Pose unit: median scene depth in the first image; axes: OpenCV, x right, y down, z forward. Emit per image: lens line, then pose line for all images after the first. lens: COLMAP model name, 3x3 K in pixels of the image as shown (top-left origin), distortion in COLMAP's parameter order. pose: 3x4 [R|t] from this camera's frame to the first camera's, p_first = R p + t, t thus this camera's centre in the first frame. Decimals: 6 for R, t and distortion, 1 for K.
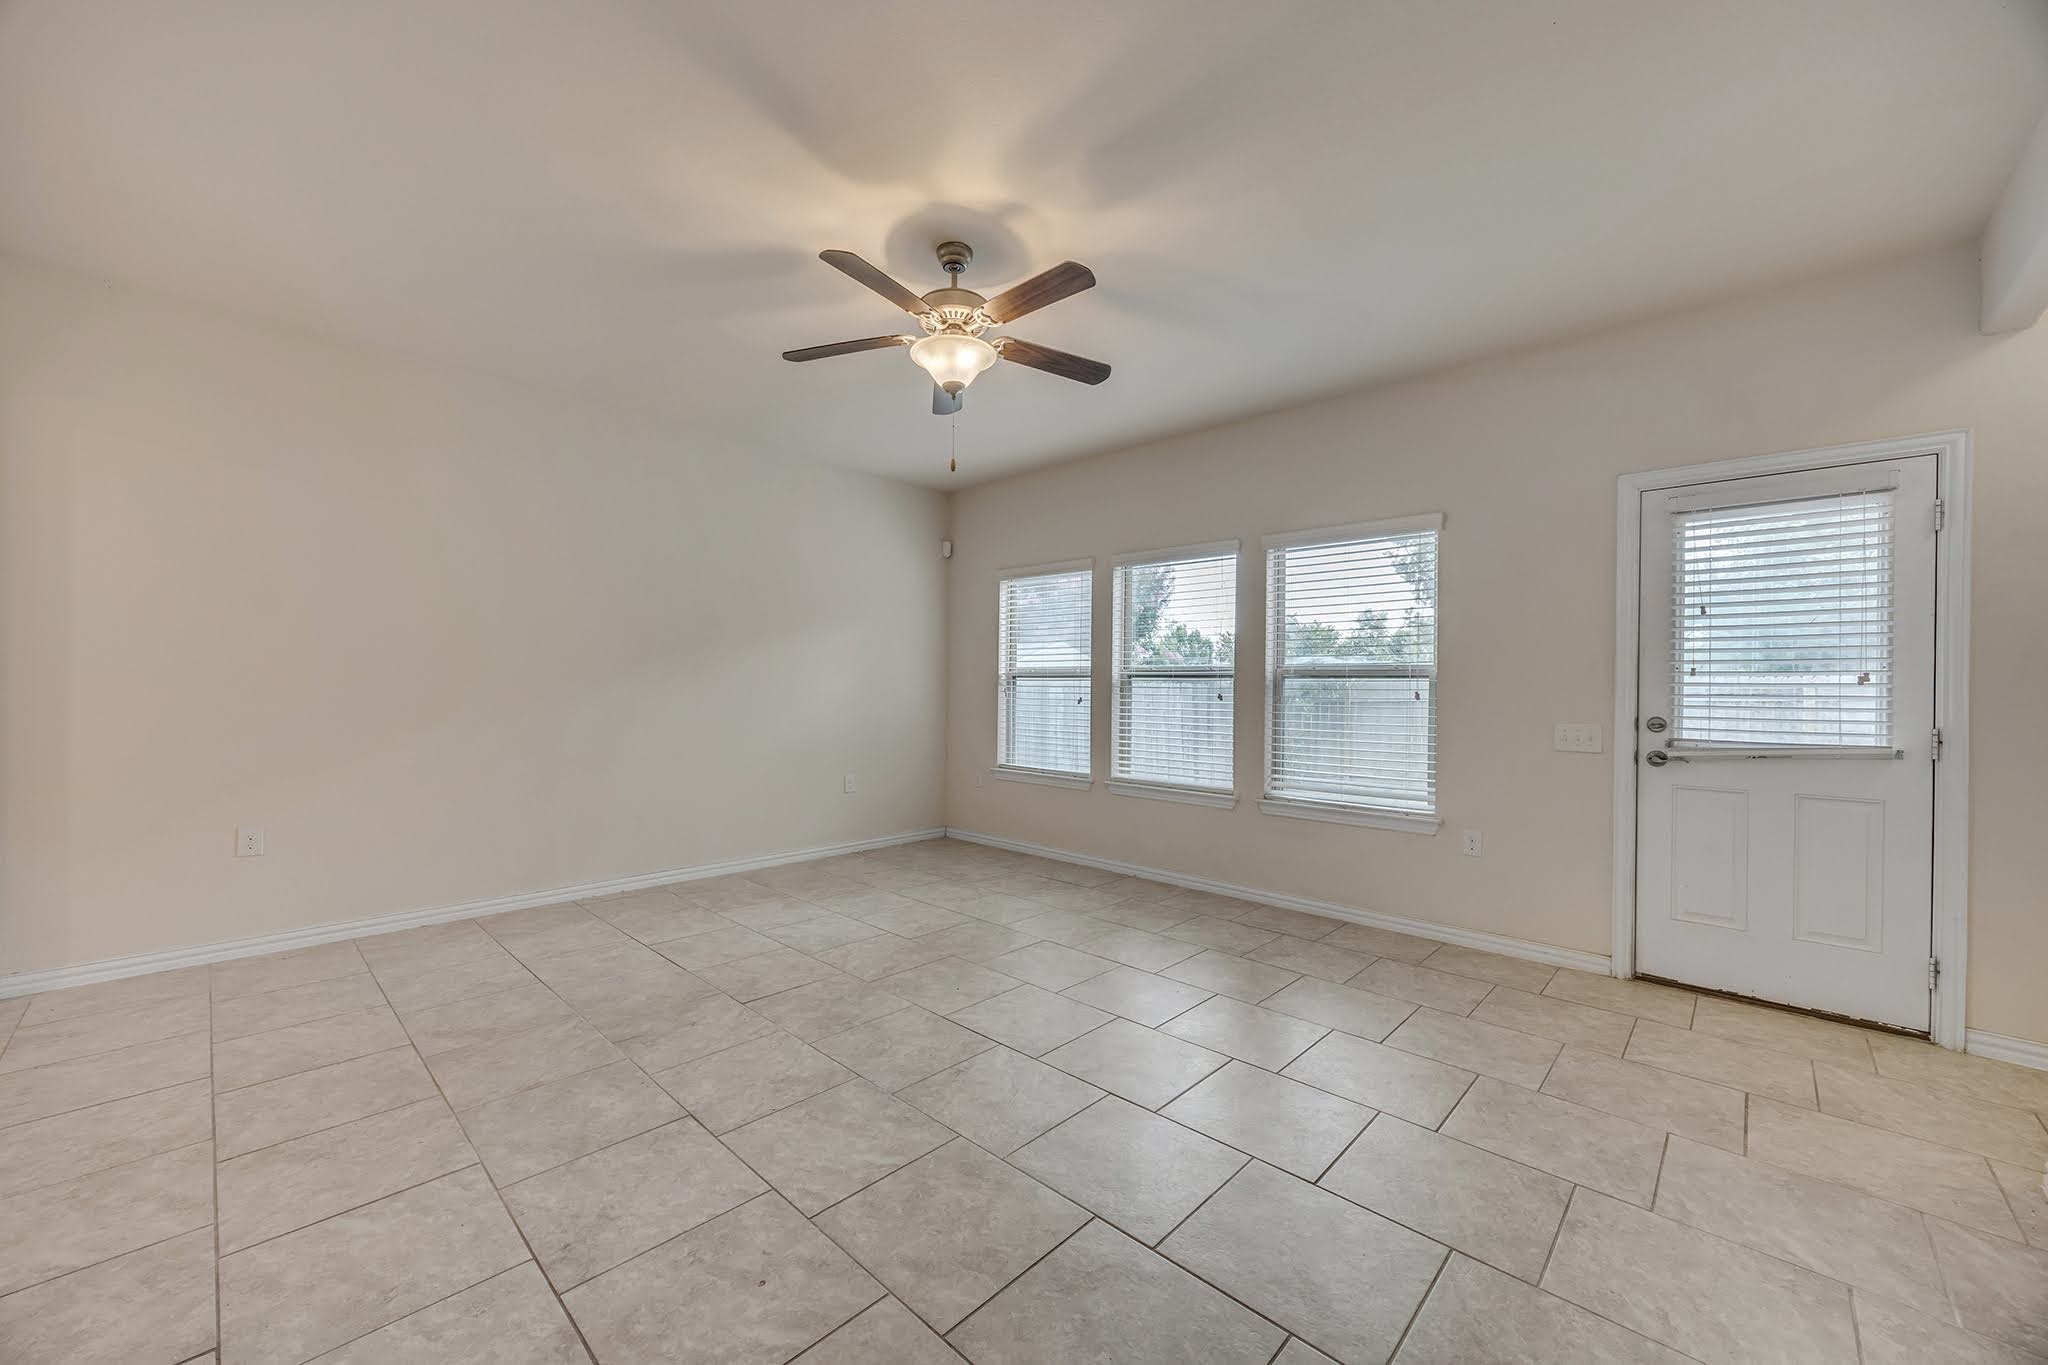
lens RADIAL K [[779.5, 0, 1022.7], [0, 779.5, 687.1], [0, 0, 1]] dist [0.001001, -0.000119]
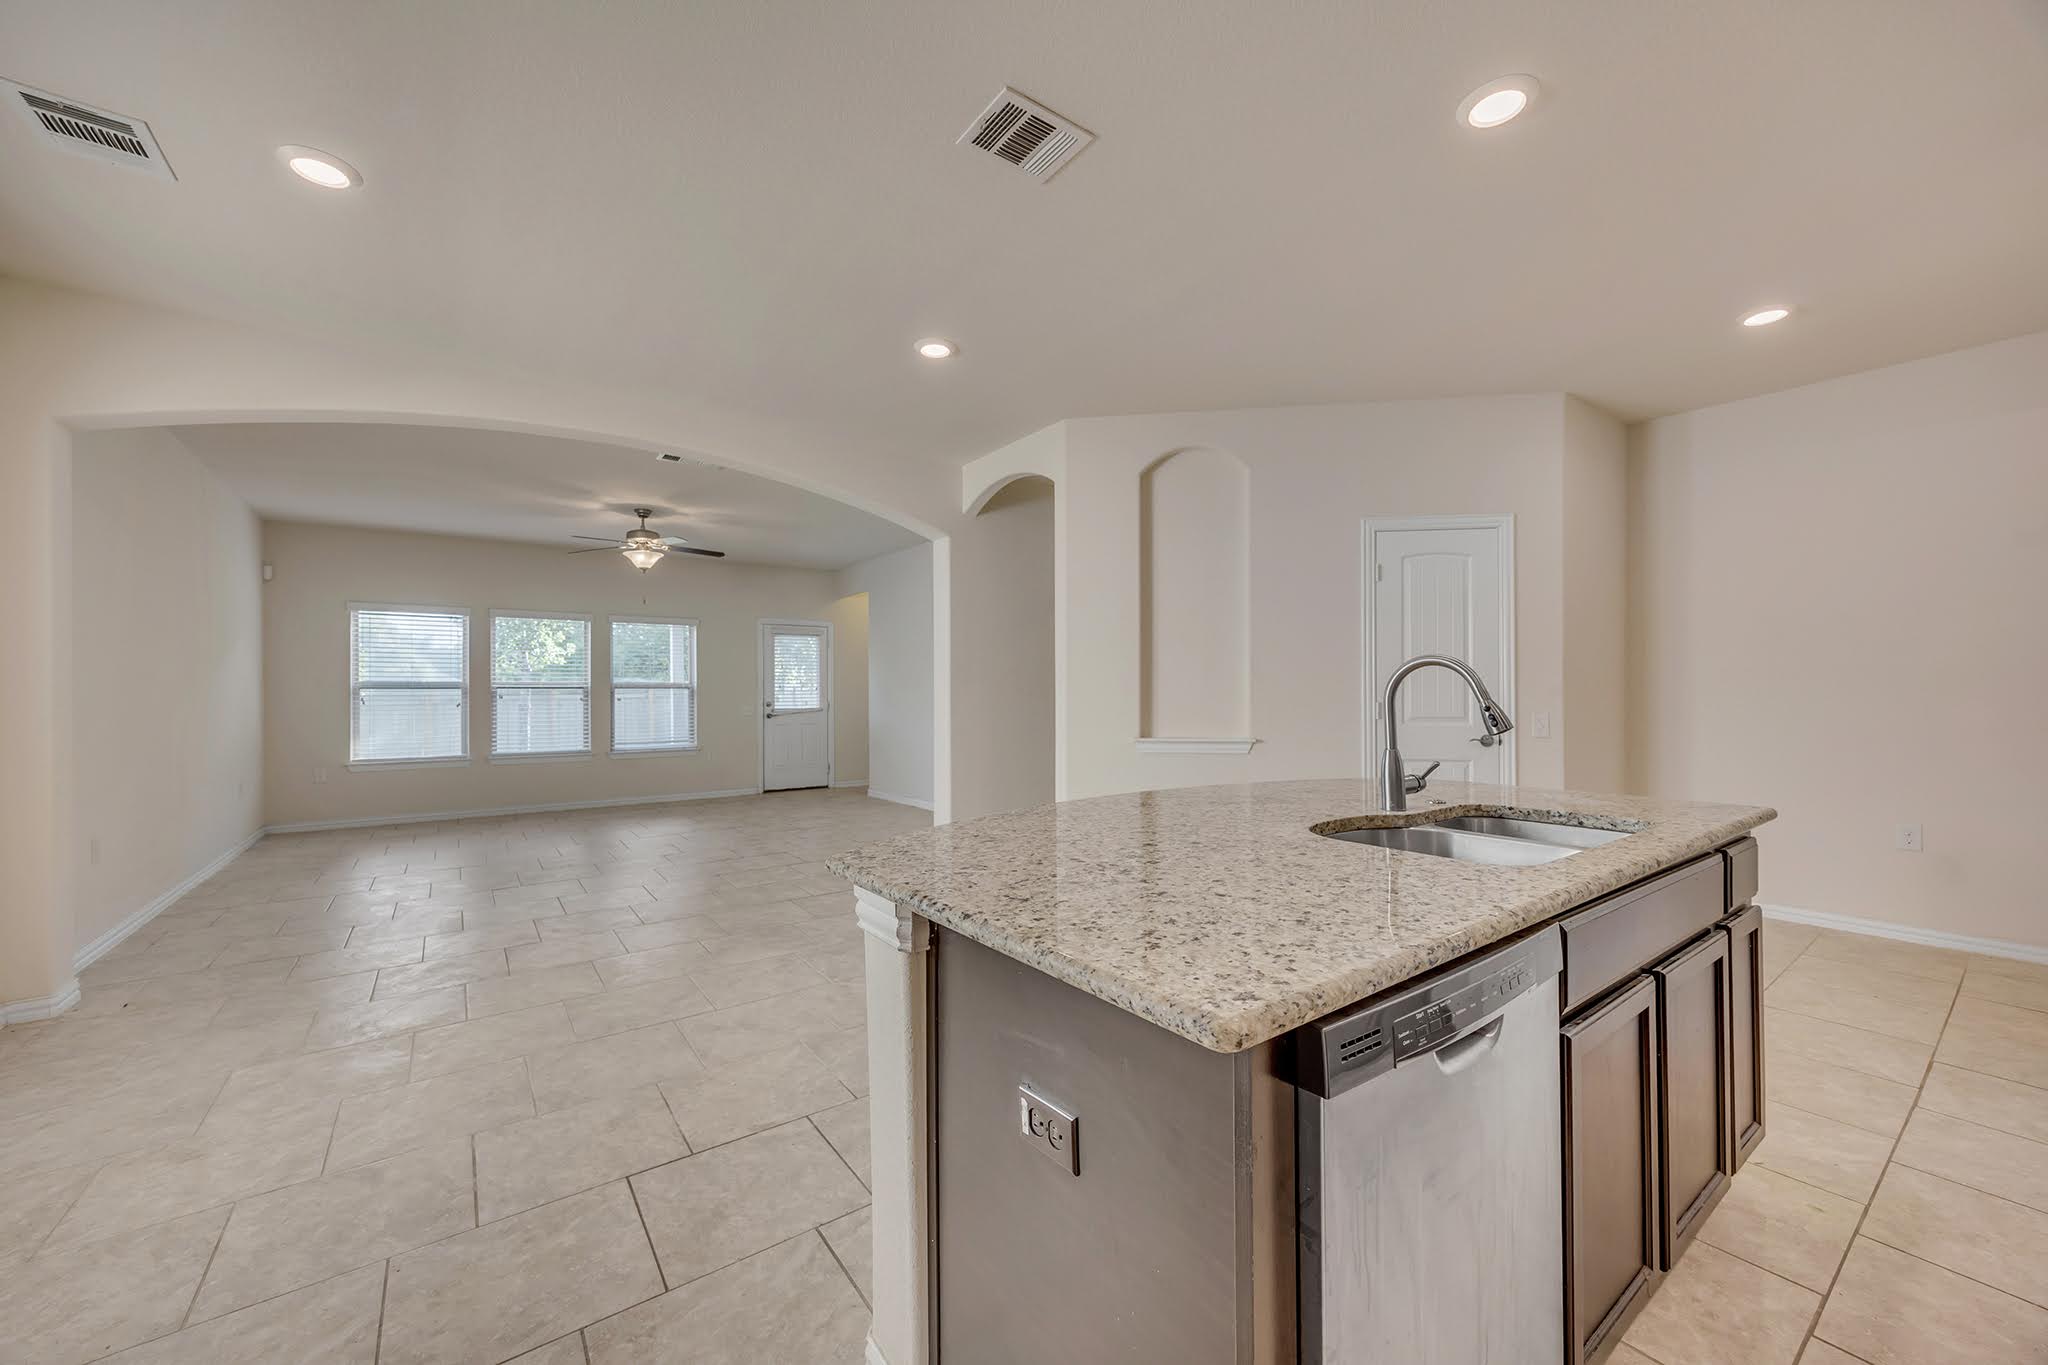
lens RADIAL K [[779.5, 0, 1022.7], [0, 779.5, 687.1], [0, 0, 1]] dist [0.001001, -0.000119]
pose [[0.179091, -0.009659, 0.983785, -2.060892], [0.005607, 0.999946, 0.008797, -0.040992], [-0.983816, 0.003940, 0.179136, -0.505669]]
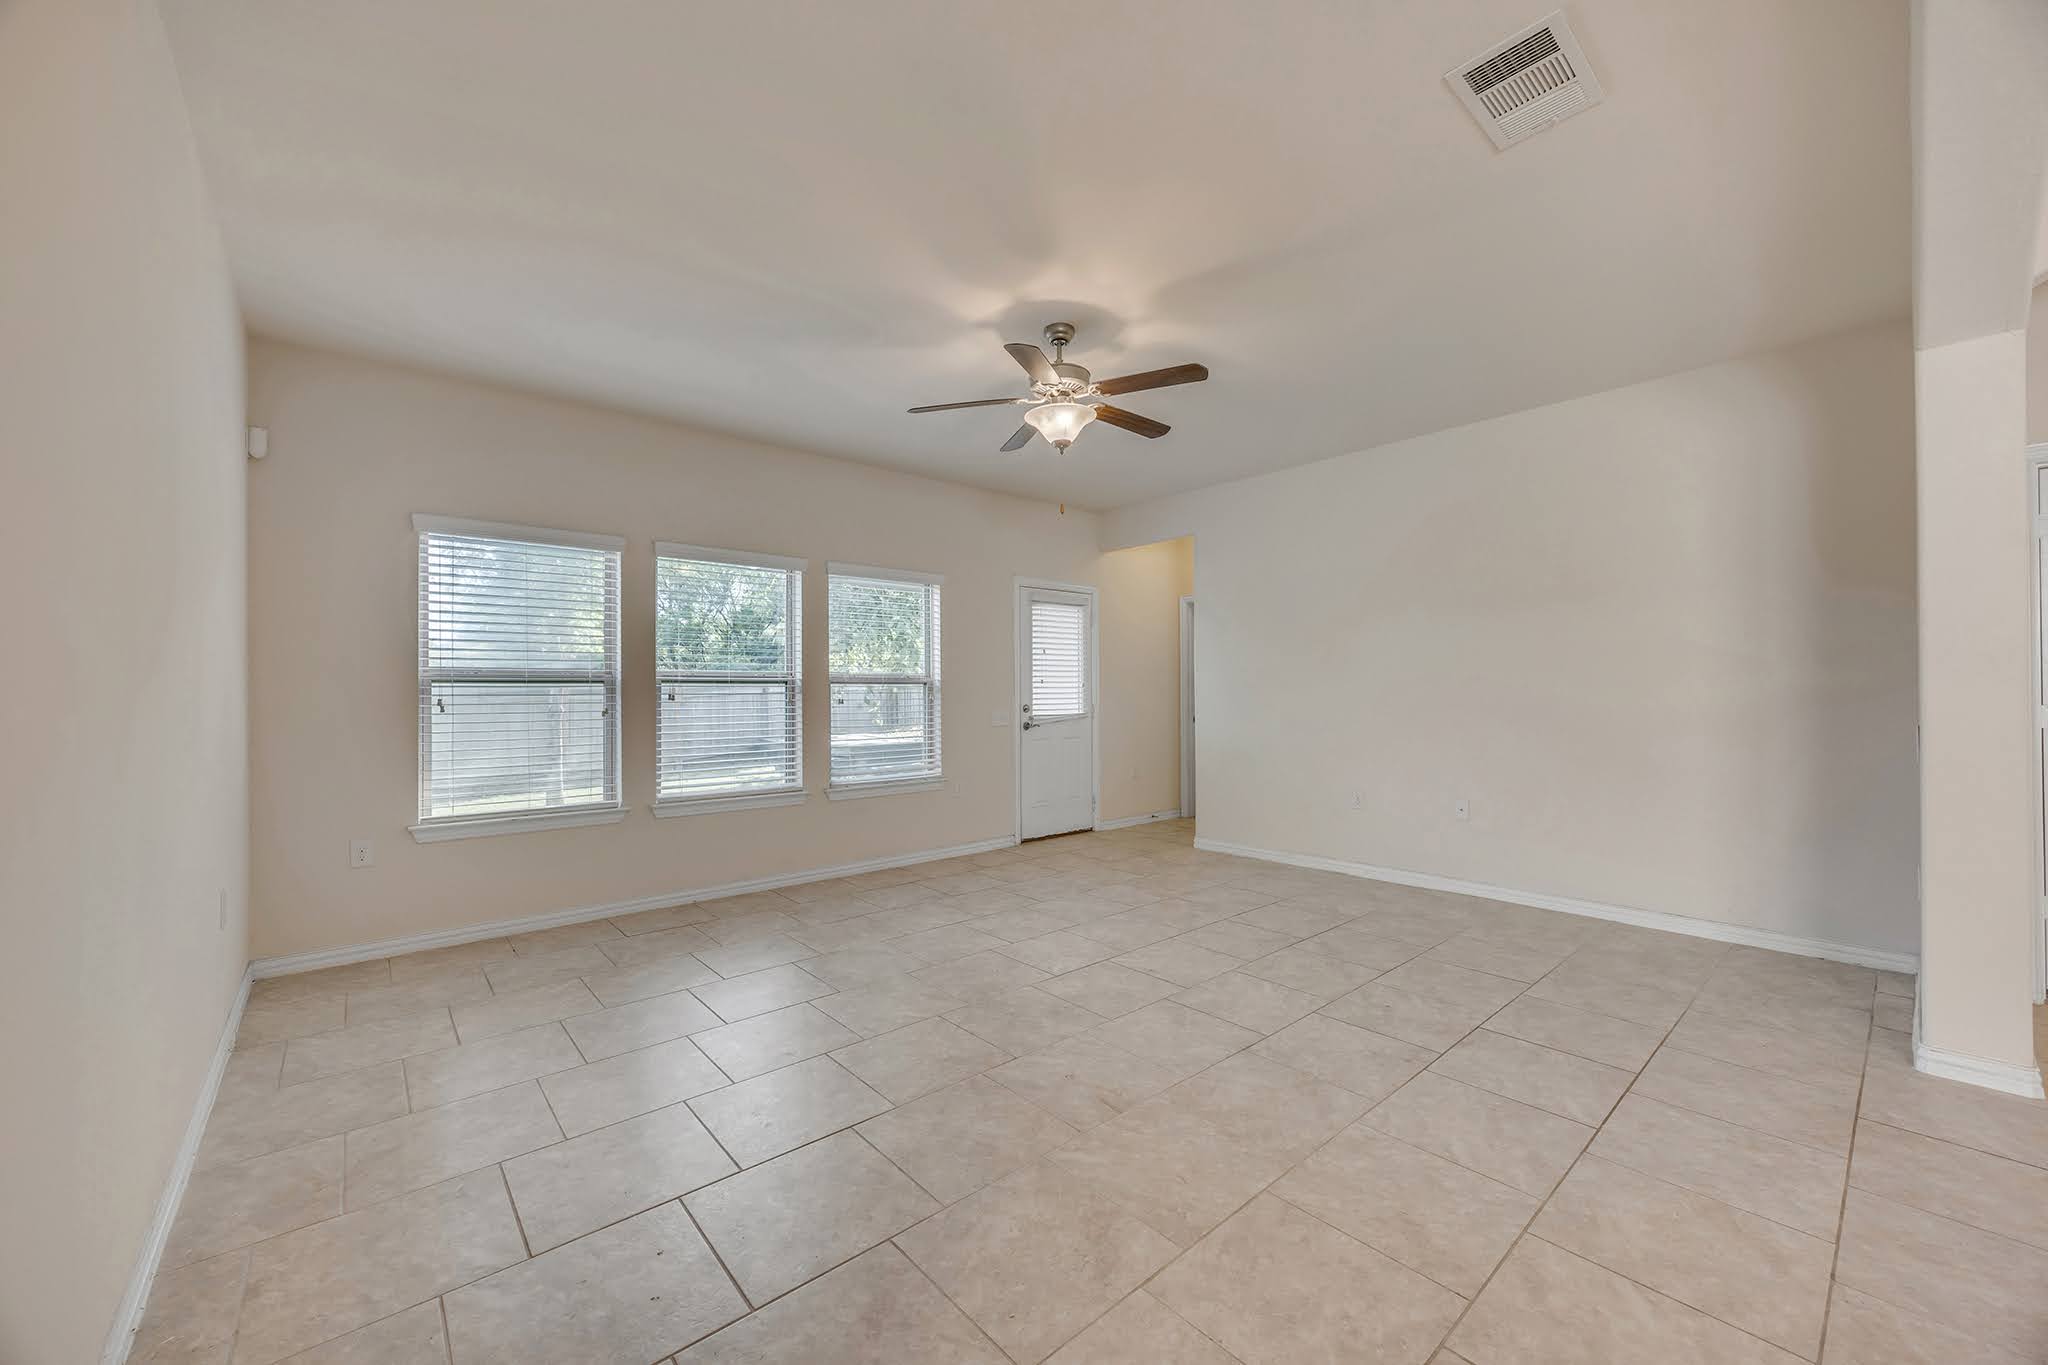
lens RADIAL K [[779.5, 0, 1022.7], [0, 779.5, 687.1], [0, 0, 1]] dist [0.001001, -0.000119]
pose [[0.097221, -0.004517, 0.995253, -1.208266], [0.008353, 0.999958, 0.003722, -0.014068], [-0.995228, 0.007951, 0.097255, 0.888300]]
